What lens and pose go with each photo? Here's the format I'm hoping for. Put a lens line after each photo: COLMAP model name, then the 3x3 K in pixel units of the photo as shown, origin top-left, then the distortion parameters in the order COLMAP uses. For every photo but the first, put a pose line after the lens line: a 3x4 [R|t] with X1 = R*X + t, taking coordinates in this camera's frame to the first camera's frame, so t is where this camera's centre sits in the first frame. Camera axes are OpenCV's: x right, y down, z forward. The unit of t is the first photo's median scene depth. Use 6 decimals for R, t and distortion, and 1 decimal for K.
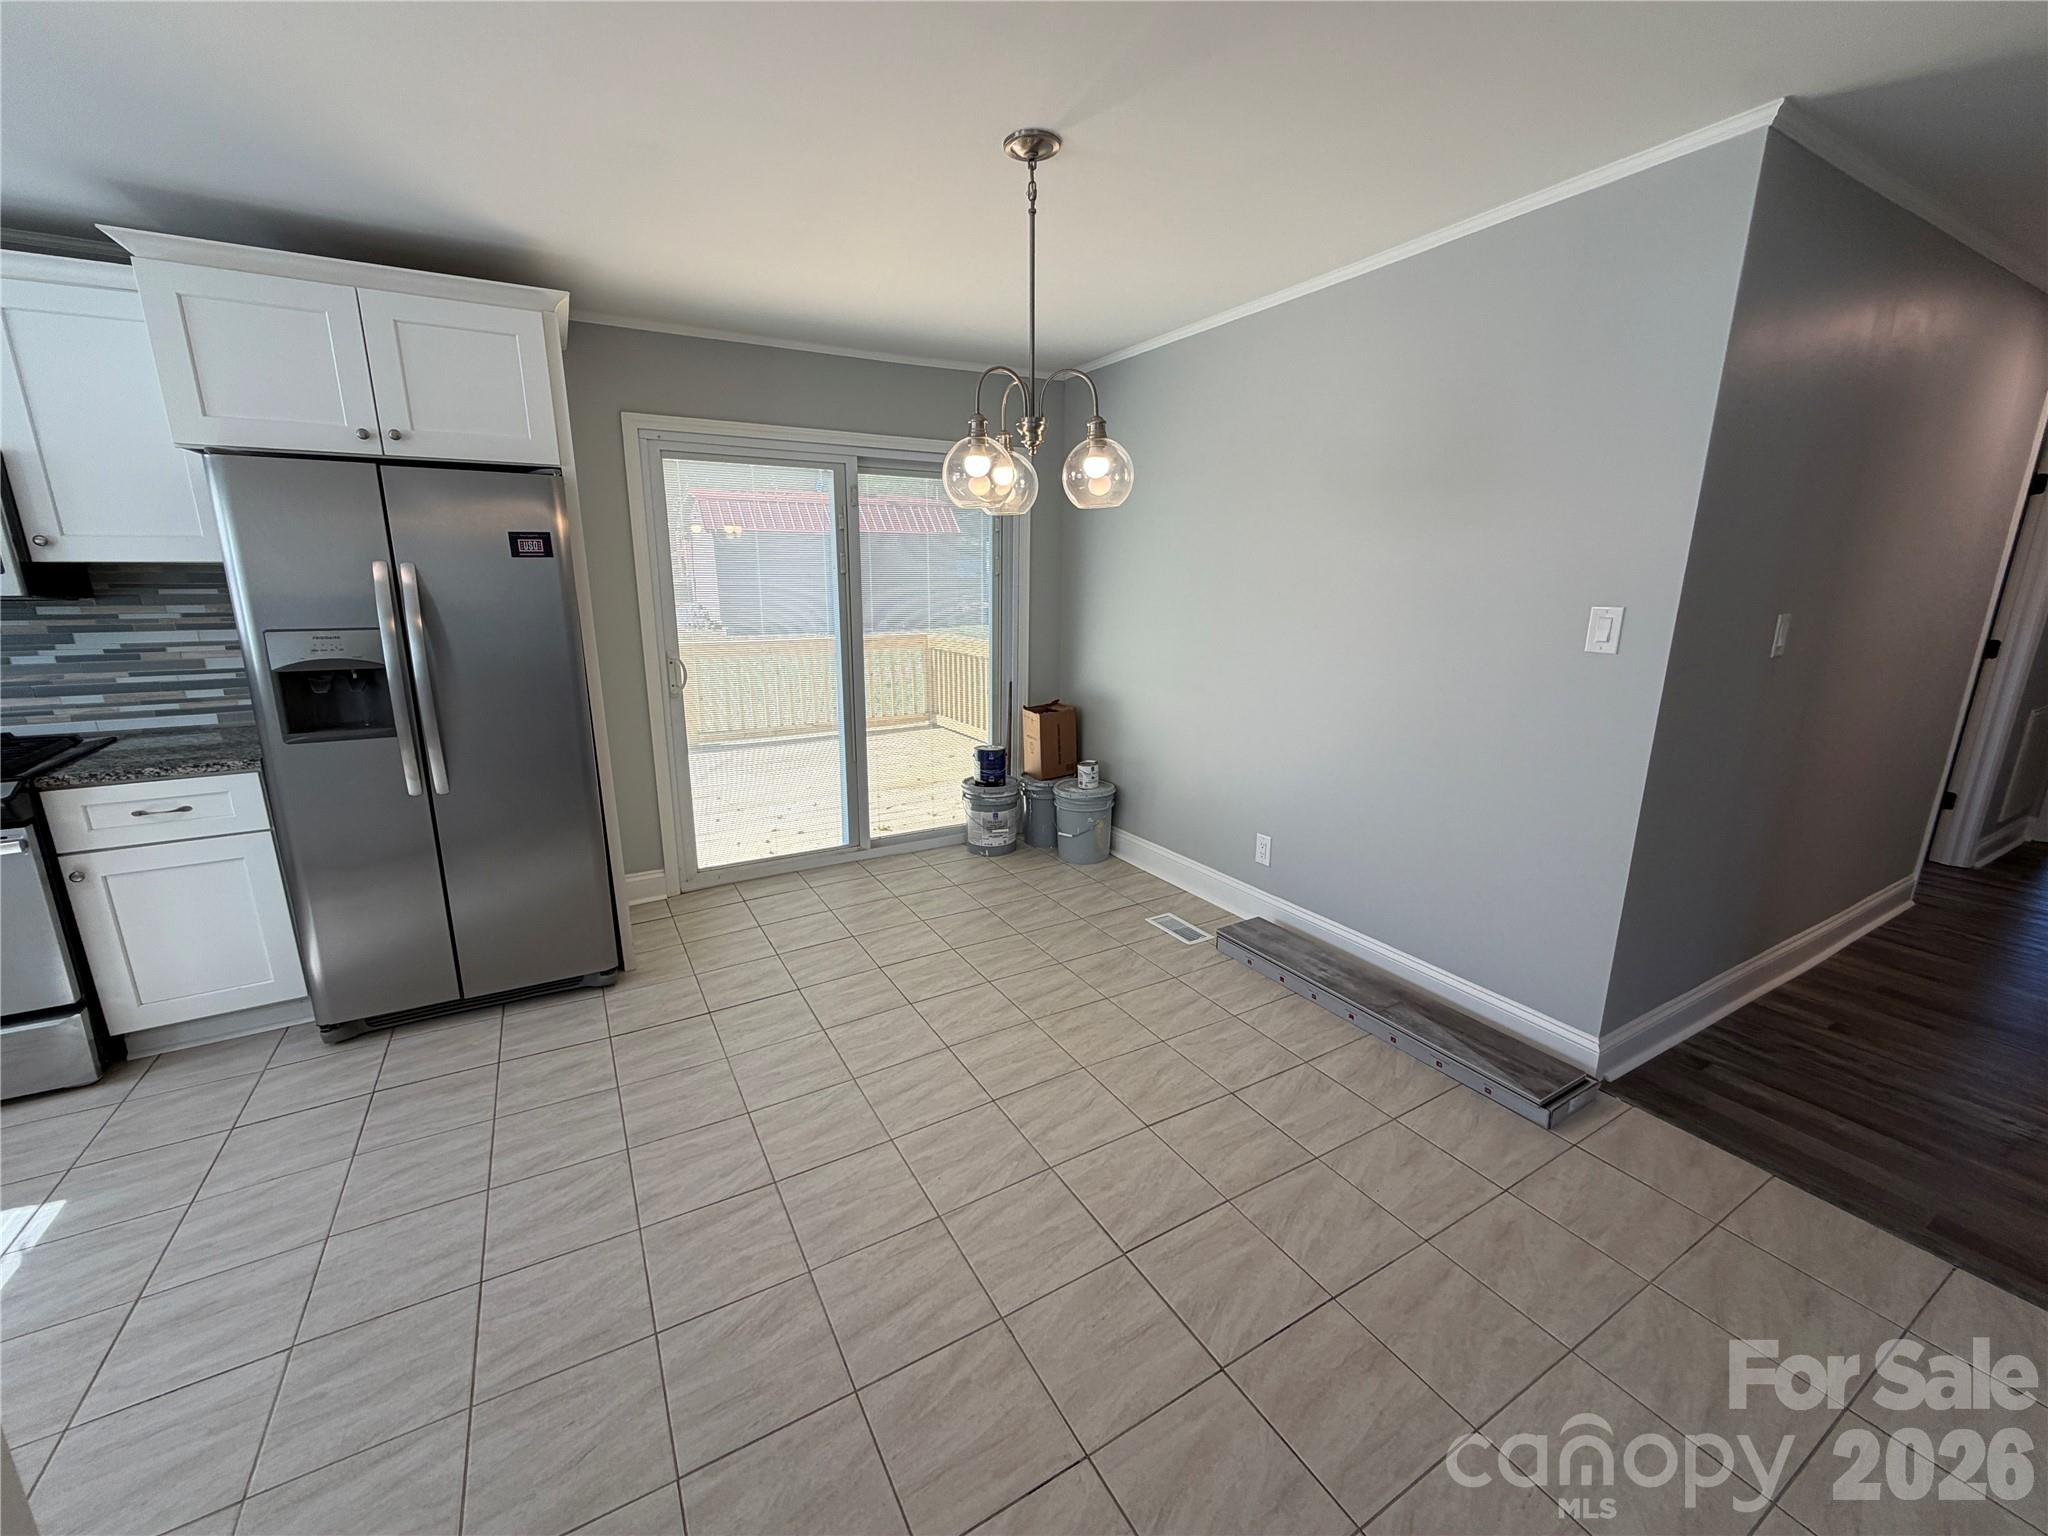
lens RADIAL K [[820.4, 0, 1023.2], [0, 820.4, 767.6], [0, 0, 1]] dist [-0.002523, 0.000158]
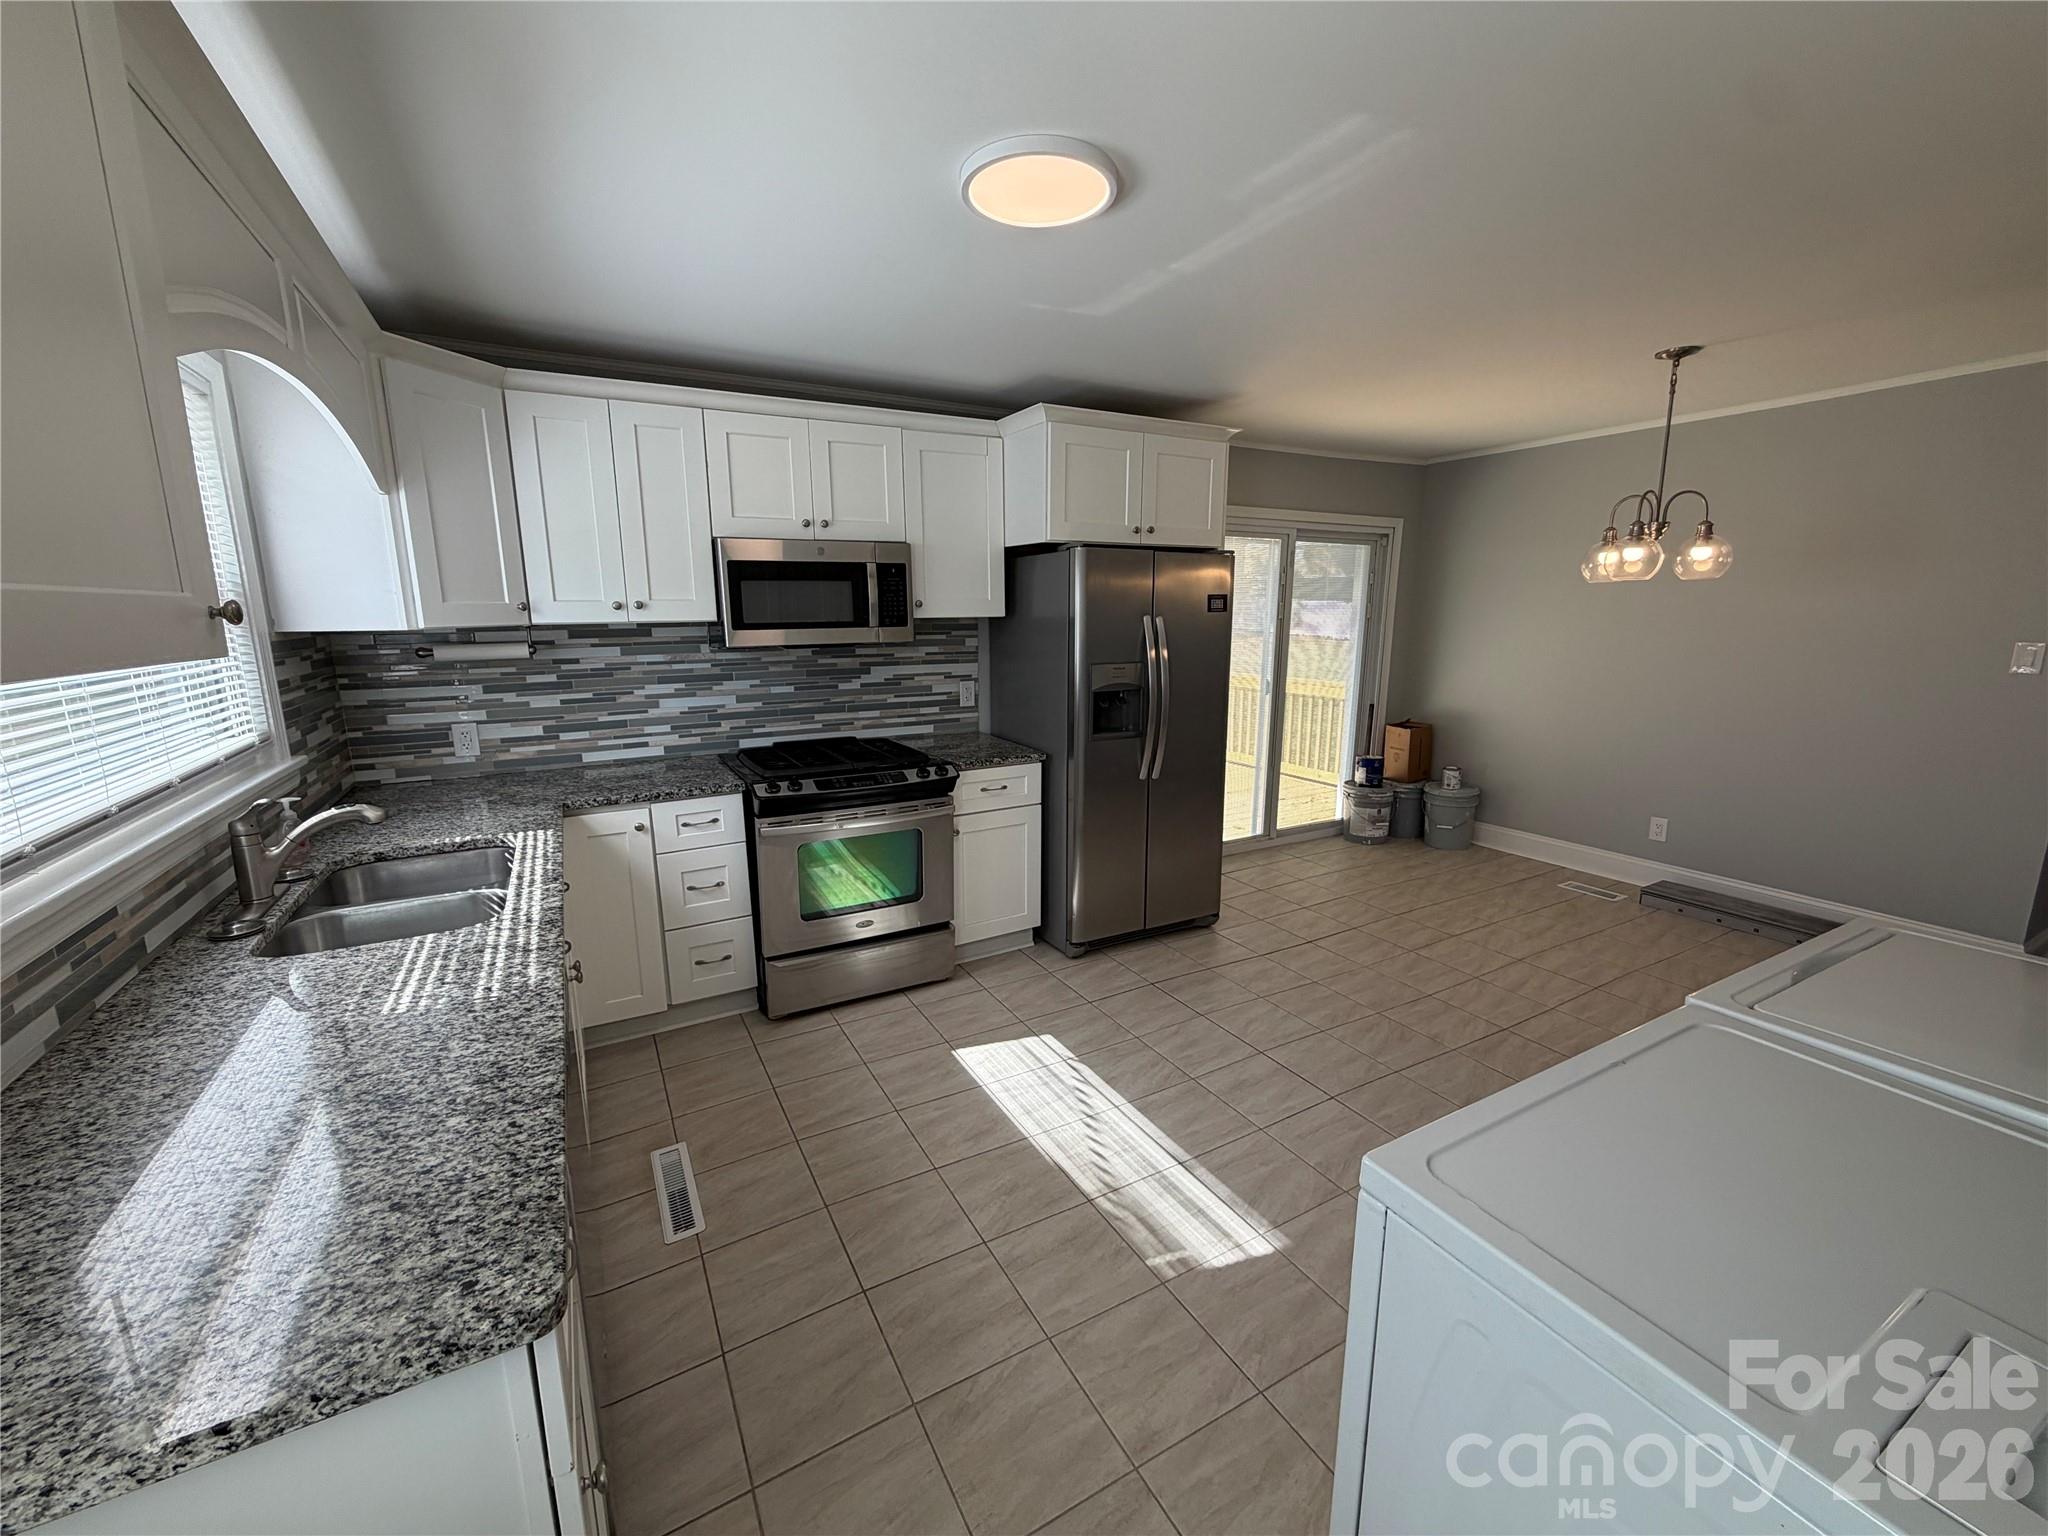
lens RADIAL K [[820.4, 0, 1020.8], [0, 820.4, 769.1], [0, 0, 1]] dist [-0.002523, 0.000158]
pose [[0.999820, -0.003066, -0.018724, -0.747643], [0.002316, 0.999200, -0.039919, 0.058491], [0.018831, 0.039868, 0.999027, -0.340311]]
